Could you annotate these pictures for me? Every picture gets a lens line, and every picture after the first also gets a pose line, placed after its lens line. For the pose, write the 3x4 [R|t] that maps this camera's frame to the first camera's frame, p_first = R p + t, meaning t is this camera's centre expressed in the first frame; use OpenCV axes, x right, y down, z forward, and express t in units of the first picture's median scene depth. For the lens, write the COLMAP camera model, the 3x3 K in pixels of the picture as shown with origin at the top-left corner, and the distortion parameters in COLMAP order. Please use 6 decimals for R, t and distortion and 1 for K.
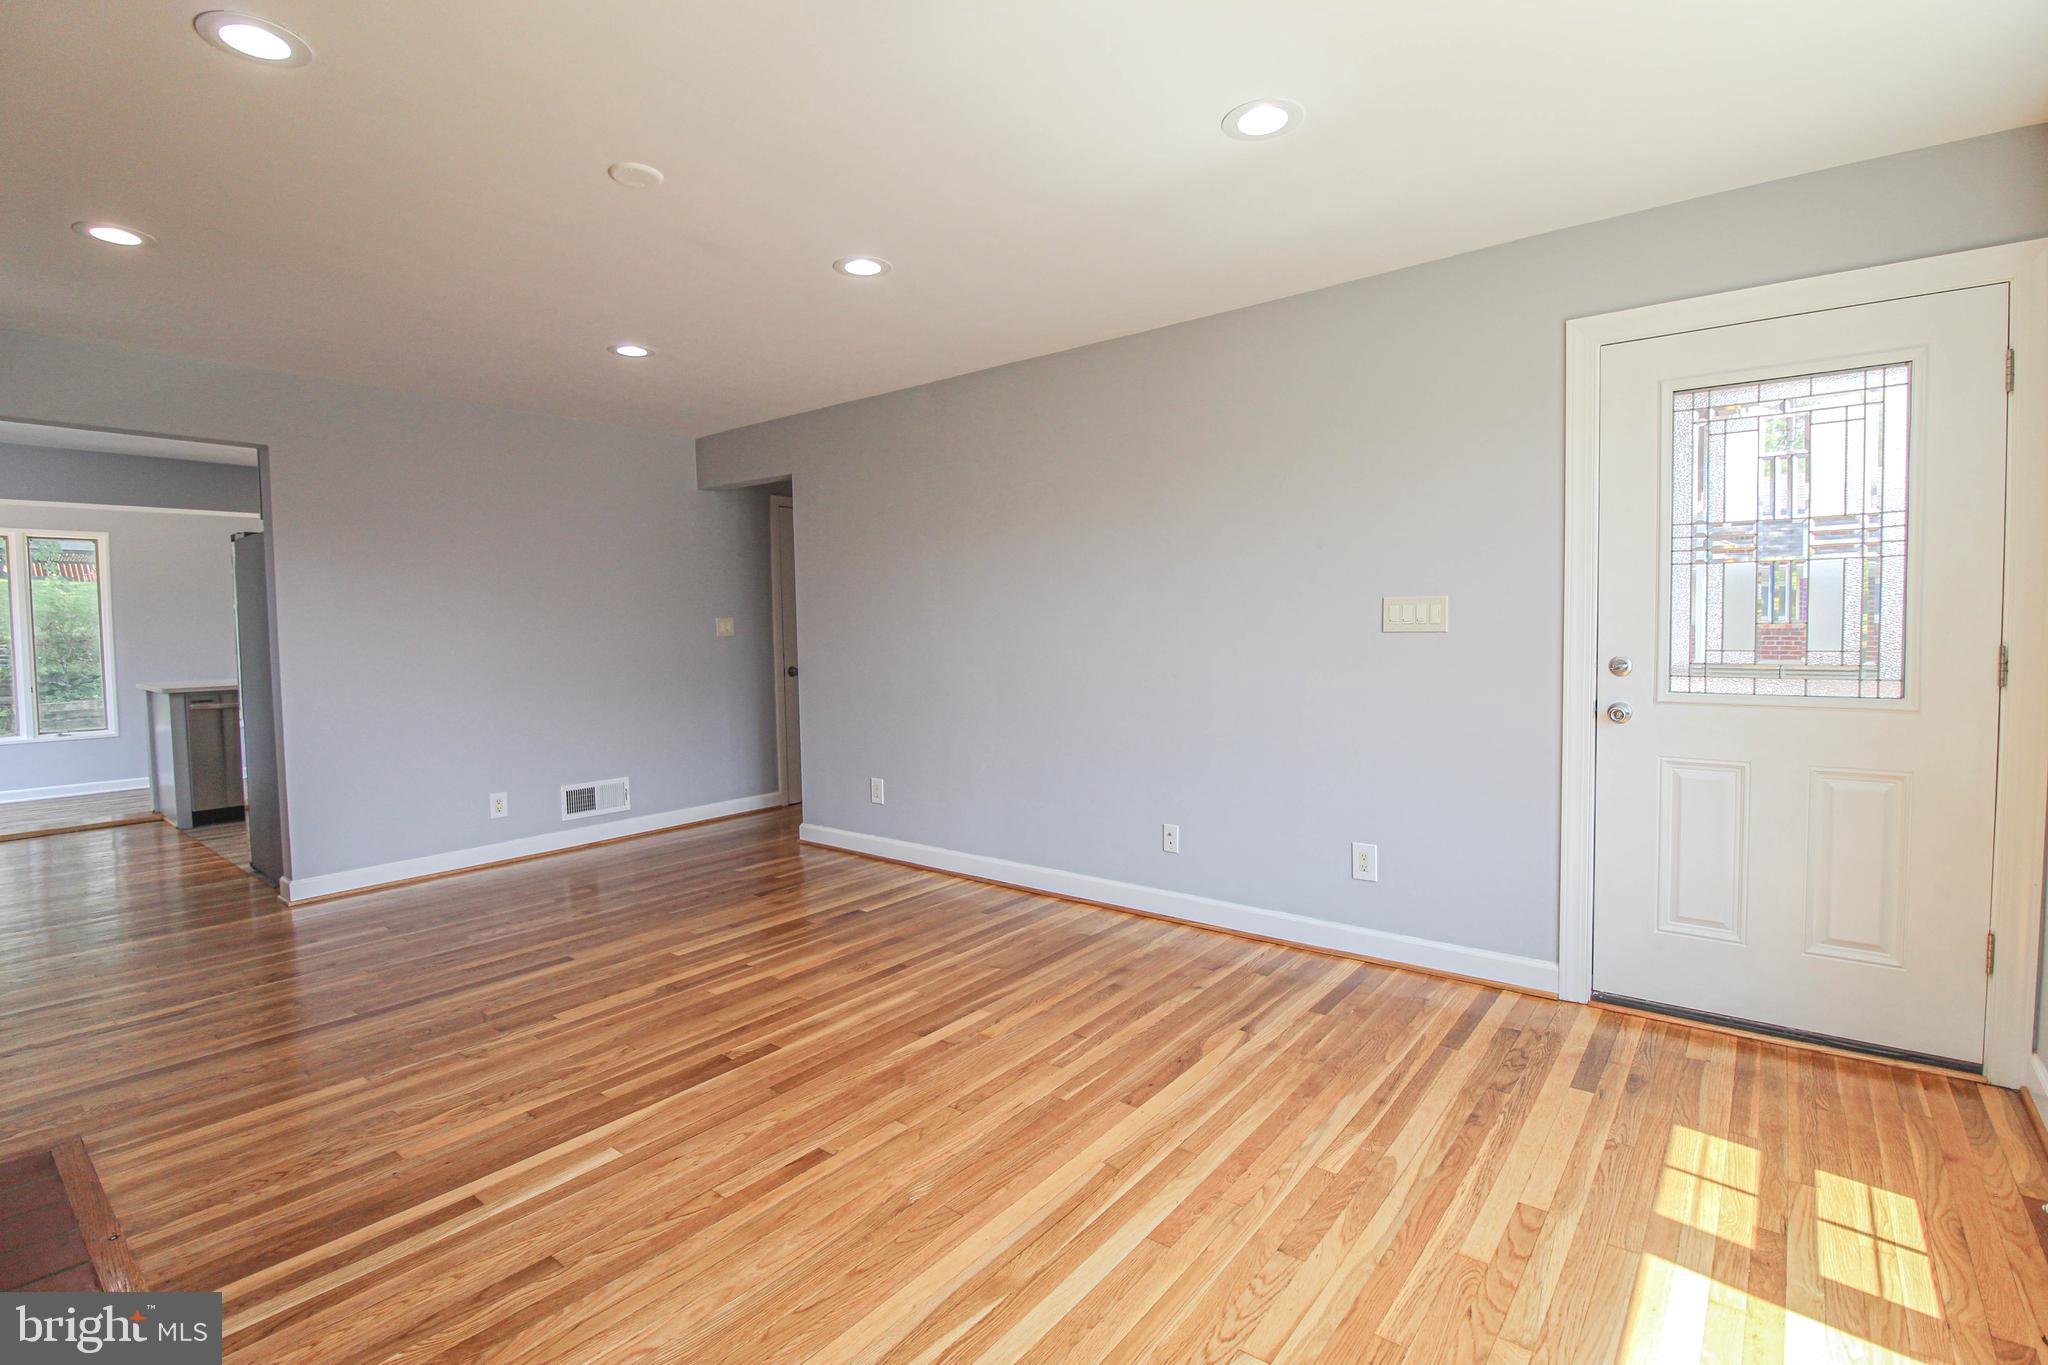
lens RADIAL K [[949.4, 0, 1029.1], [0, 949.4, 672.1], [0, 0, 1]] dist [-0.000052, -0.000373]
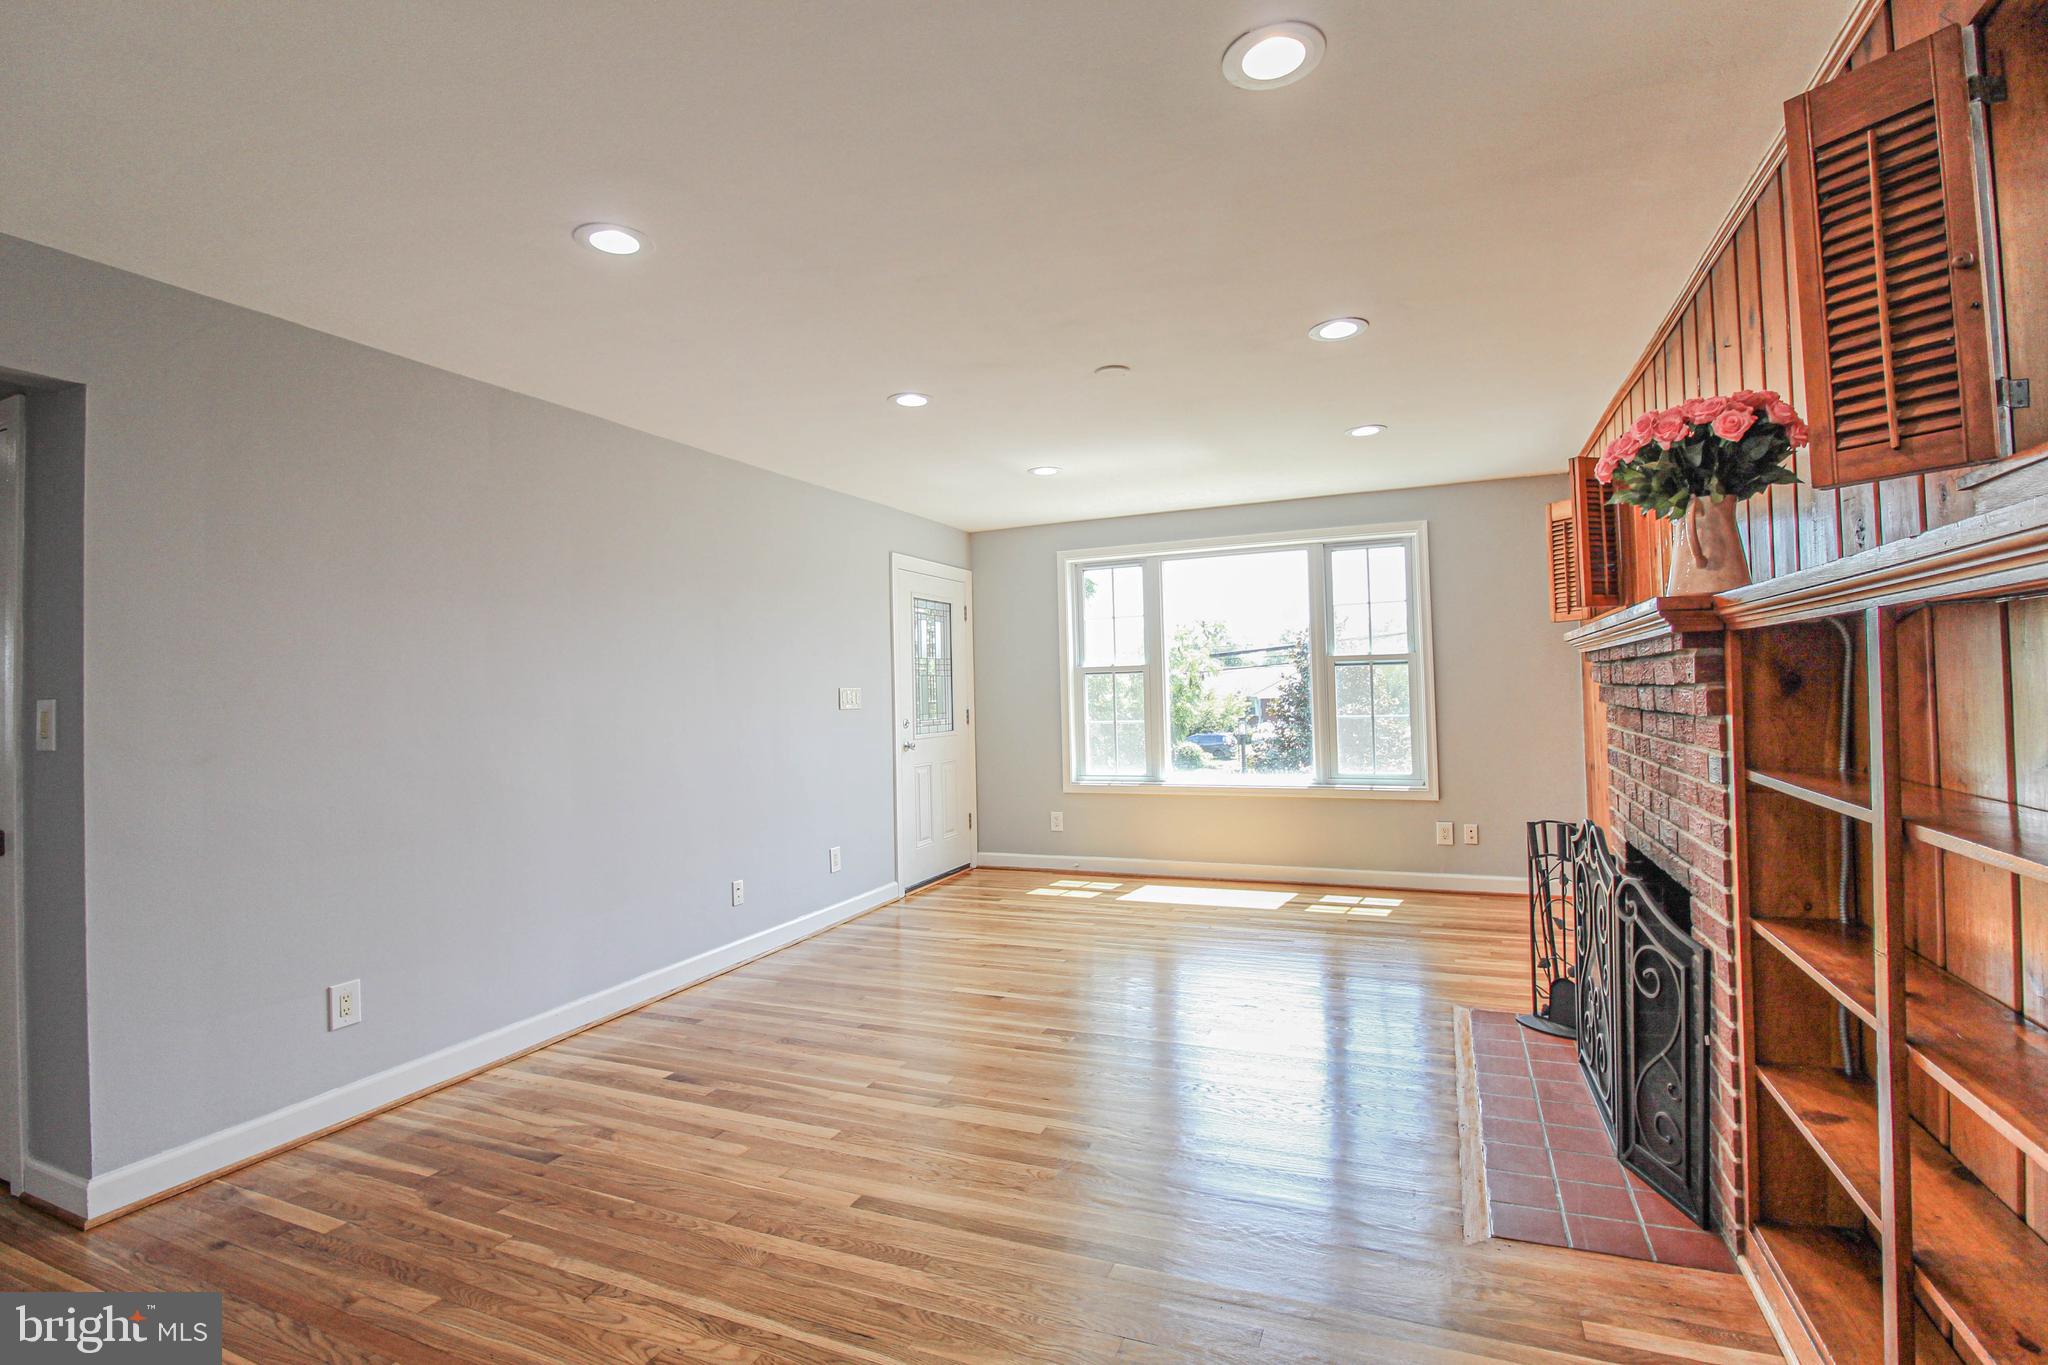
lens RADIAL K [[949.4, 0, 1029.1], [0, 949.4, 672.1], [0, 0, 1]] dist [-0.000052, -0.000373]
pose [[-0.265185, 0.045223, 0.963136, -1.180267], [0.084597, 0.996139, -0.023480, -0.038686], [-0.960479, 0.075252, -0.267987, 1.048232]]
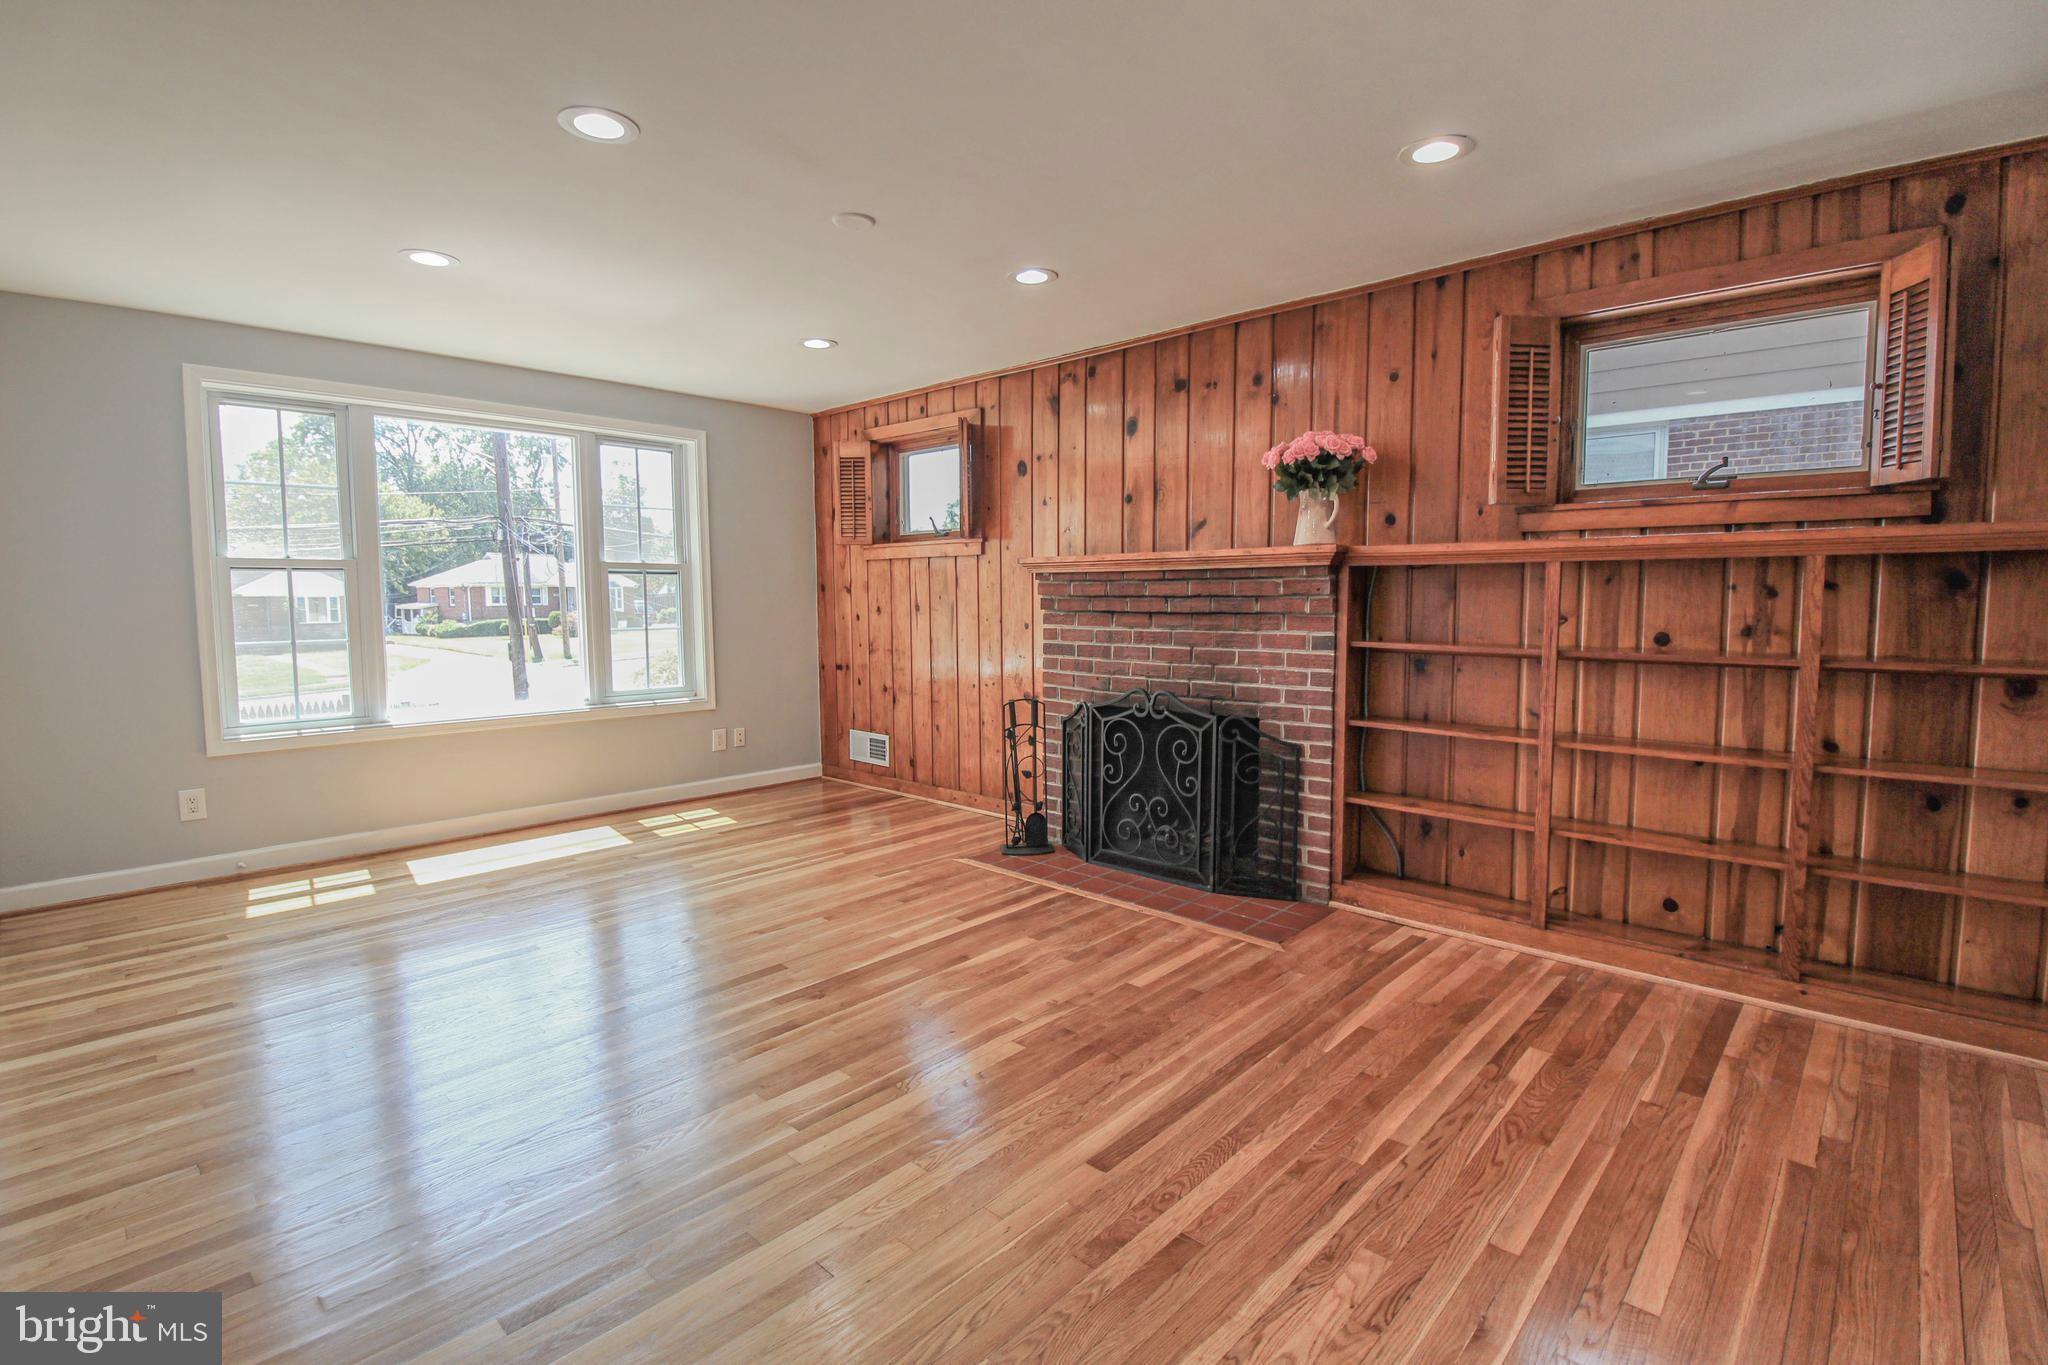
lens RADIAL K [[949.4, 0, 1029.1], [0, 949.4, 672.1], [0, 0, 1]] dist [-0.000052, -0.000373]
pose [[-0.995930, 0.014785, 0.088912, -0.505608], [0.026828, 0.990369, 0.135828, -0.075933], [-0.086048, 0.137660, -0.986735, 1.549959]]
